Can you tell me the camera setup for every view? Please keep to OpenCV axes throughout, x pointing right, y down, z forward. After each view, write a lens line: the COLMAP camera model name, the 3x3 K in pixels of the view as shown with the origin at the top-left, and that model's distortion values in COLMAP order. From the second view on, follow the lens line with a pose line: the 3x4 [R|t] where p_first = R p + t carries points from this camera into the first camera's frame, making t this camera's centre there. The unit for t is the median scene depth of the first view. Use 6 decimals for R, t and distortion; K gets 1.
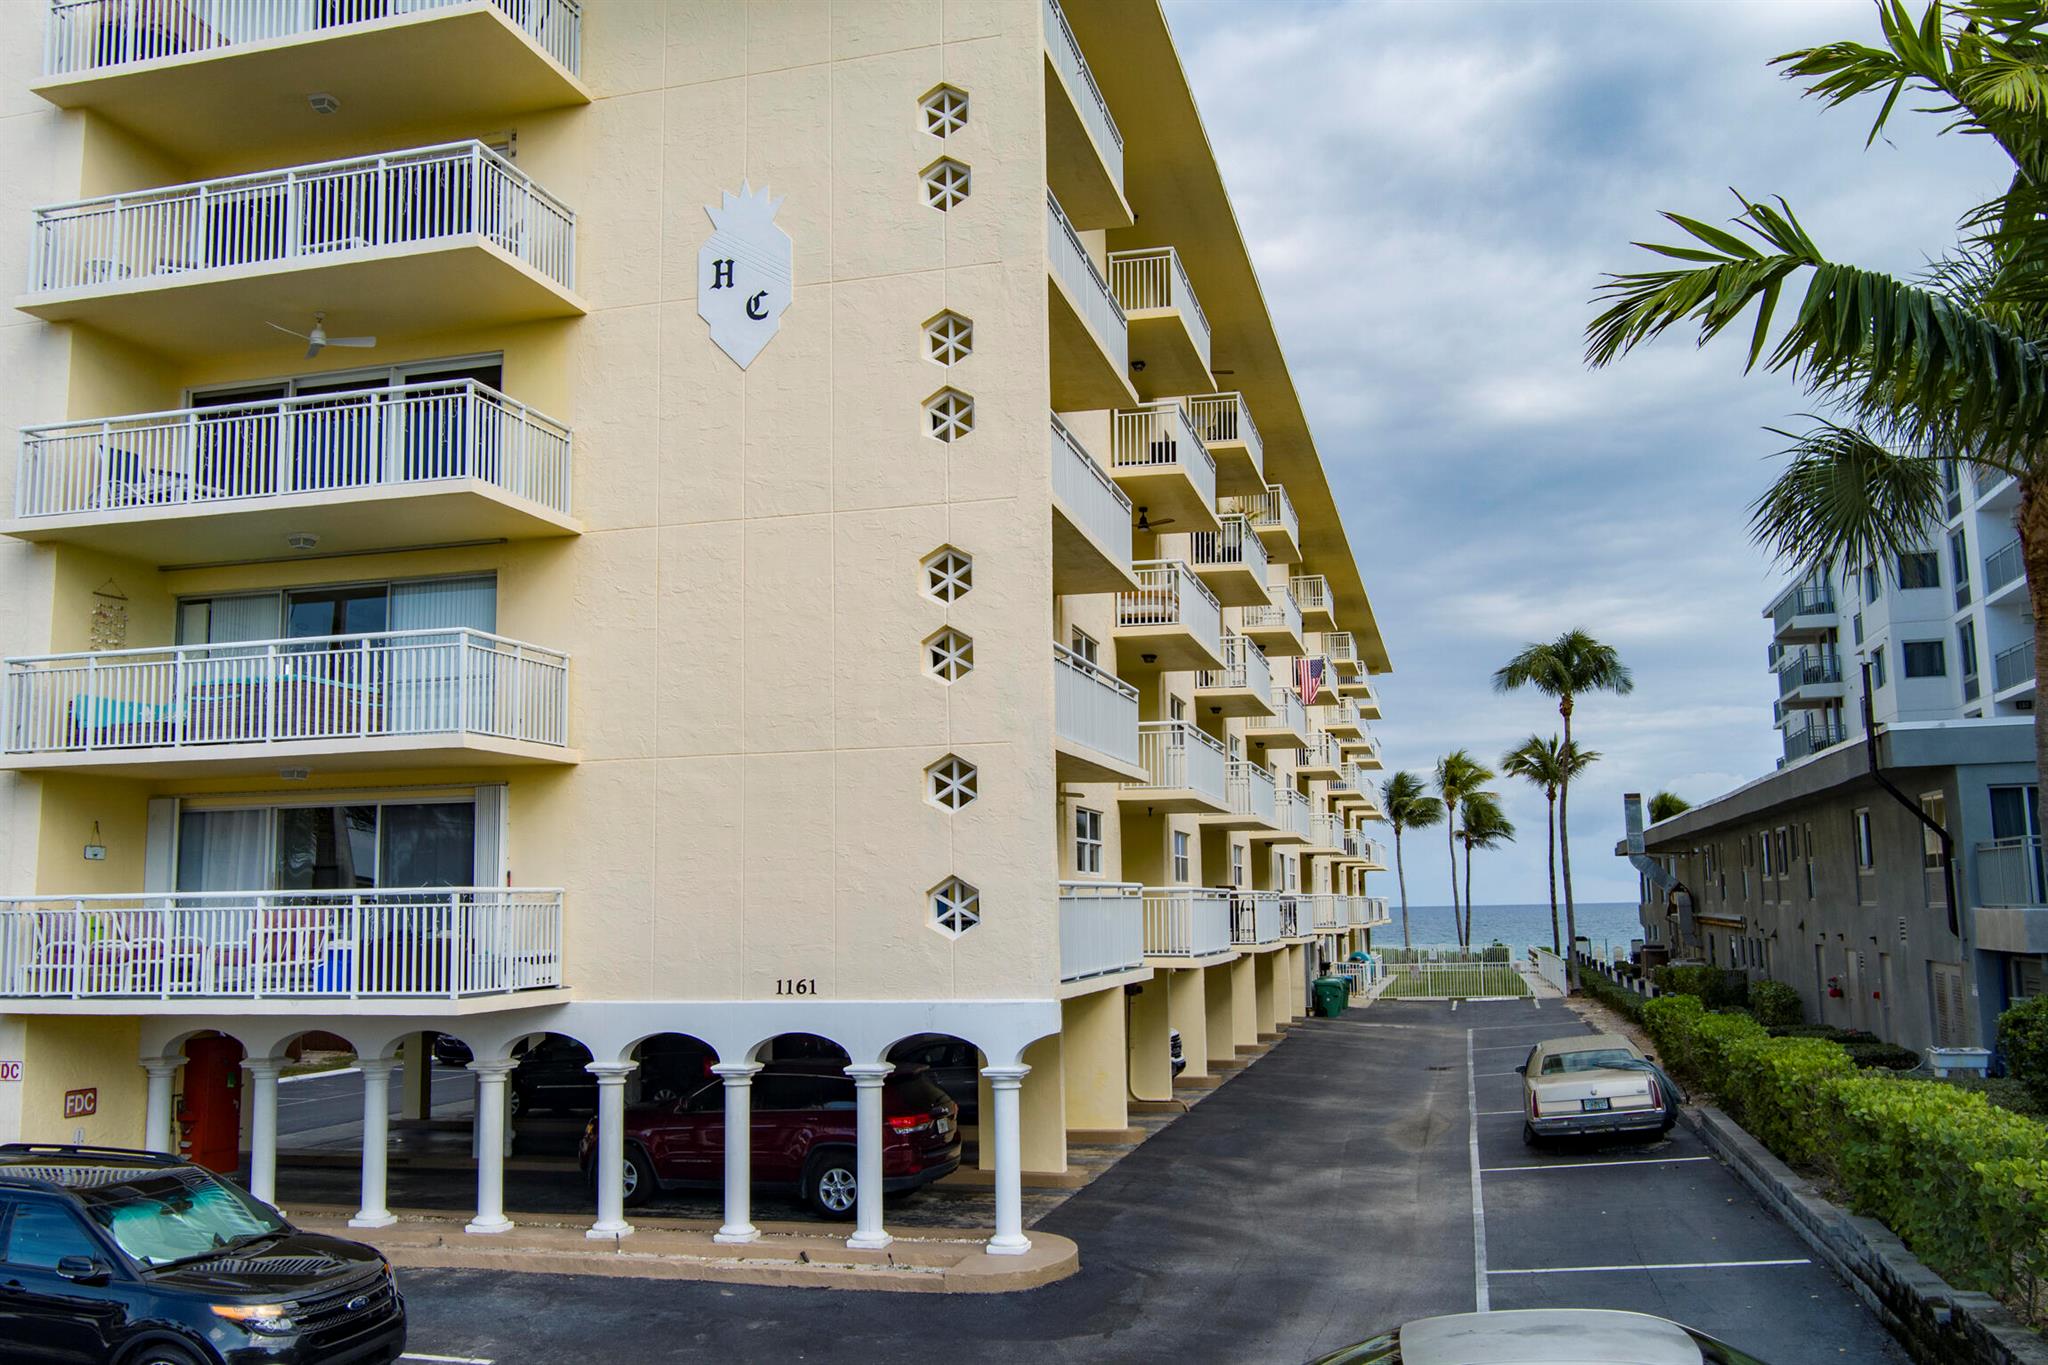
lens RADIAL K [[1693.7, 0, 1017.6], [0, 1693.7, 684.6], [0, 0, 1]] dist [-0.026470, 0.013880]
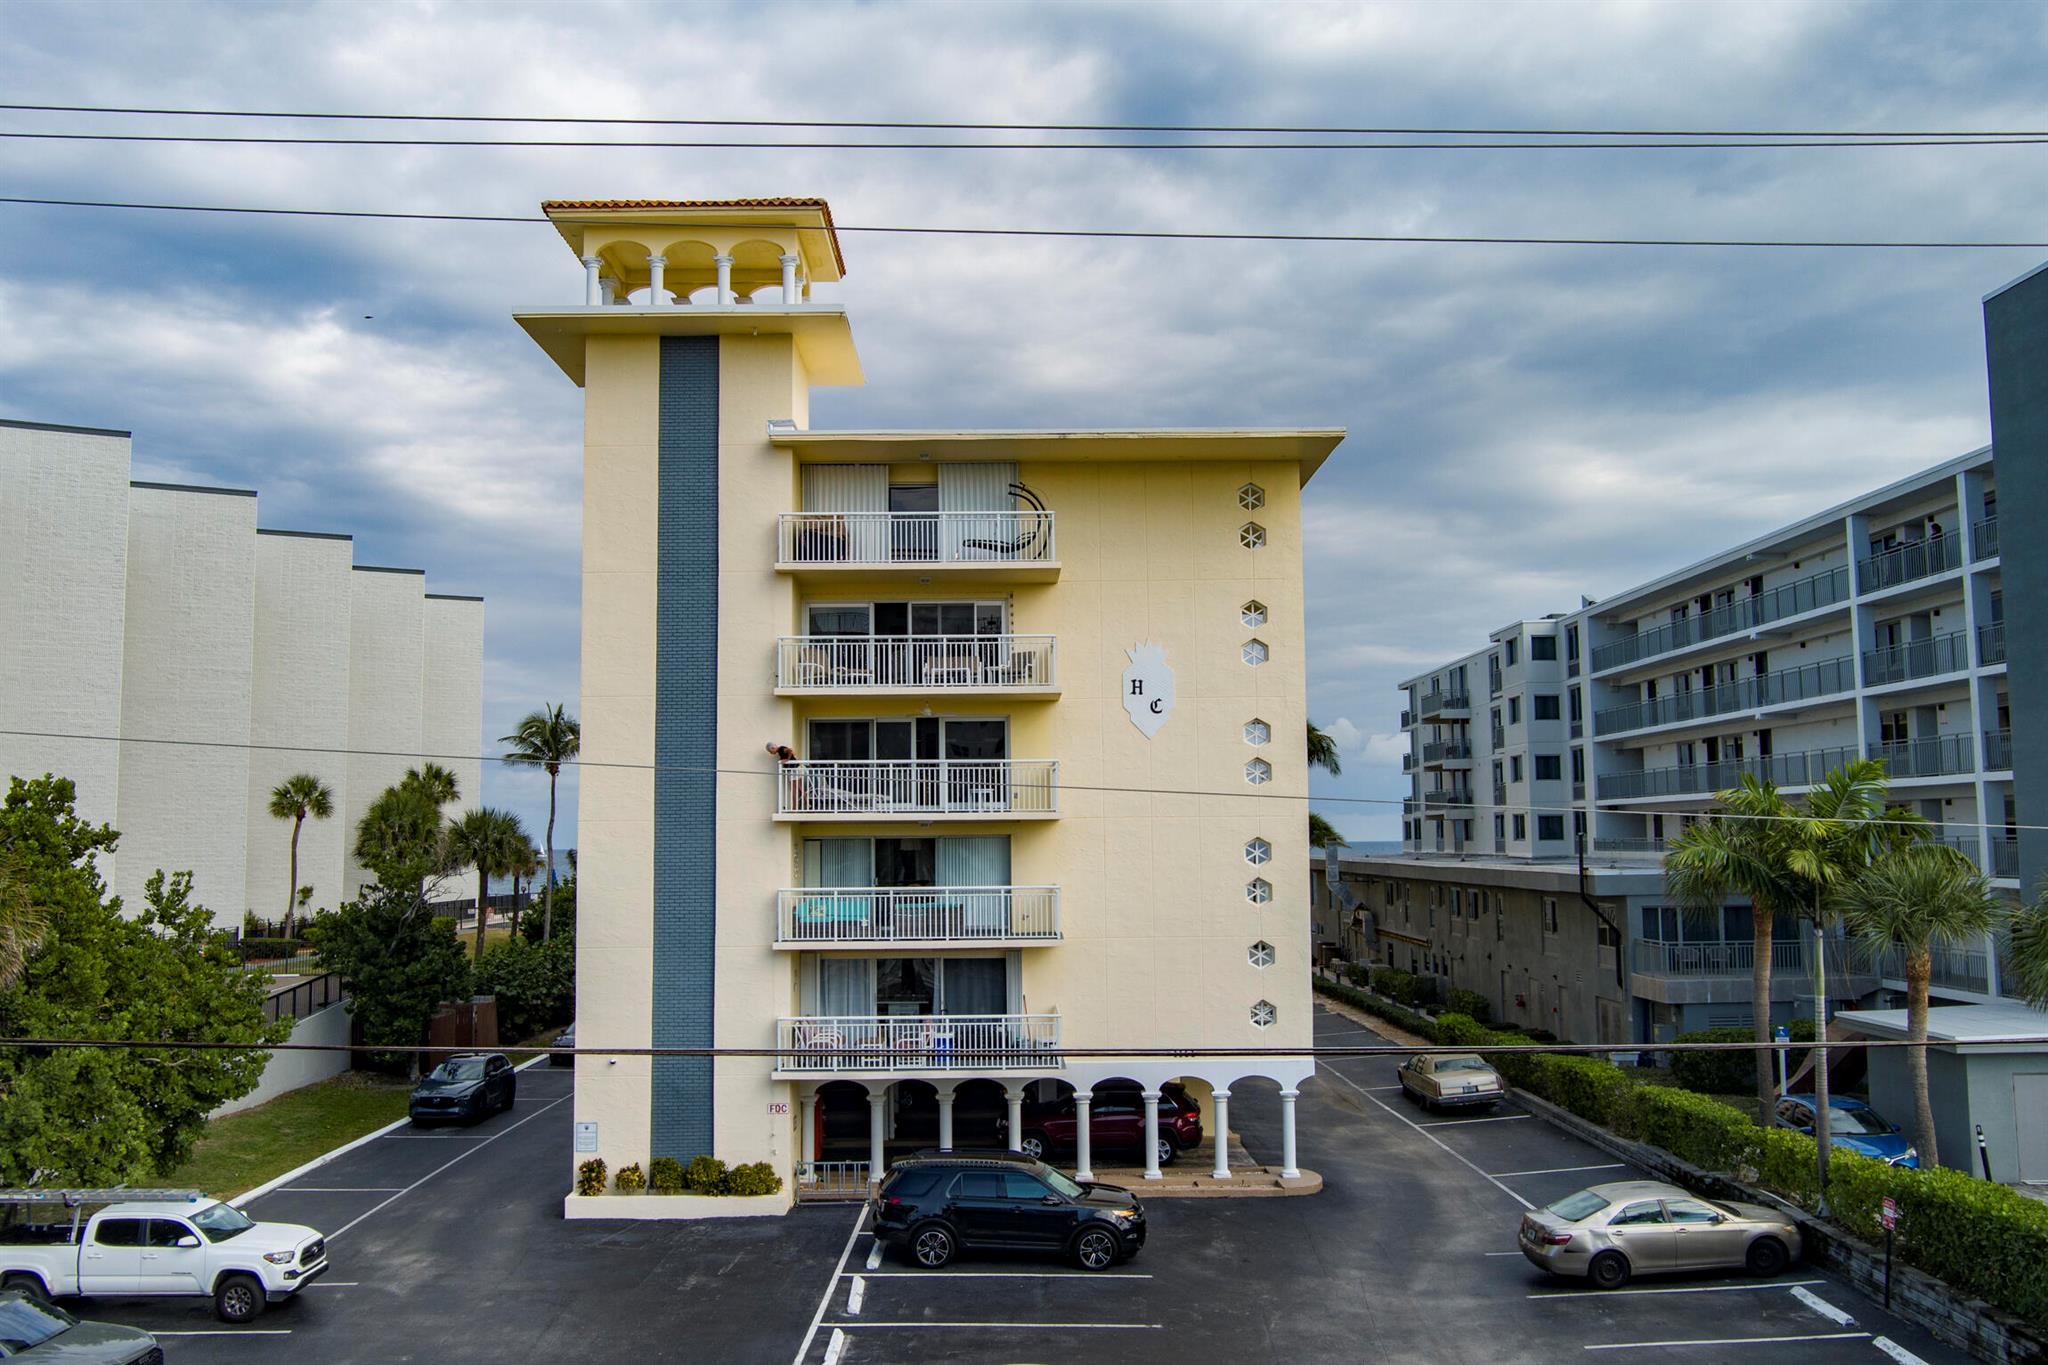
lens RADIAL K [[1693.7, 0, 1017.6], [0, 1693.7, 684.6], [0, 0, 1]] dist [-0.026470, 0.013880]
pose [[0.963941, 0.032003, 0.264184, -0.755299], [-0.041491, 0.998676, 0.030410, -0.275445], [-0.262861, -0.040275, 0.963993, -0.772953]]
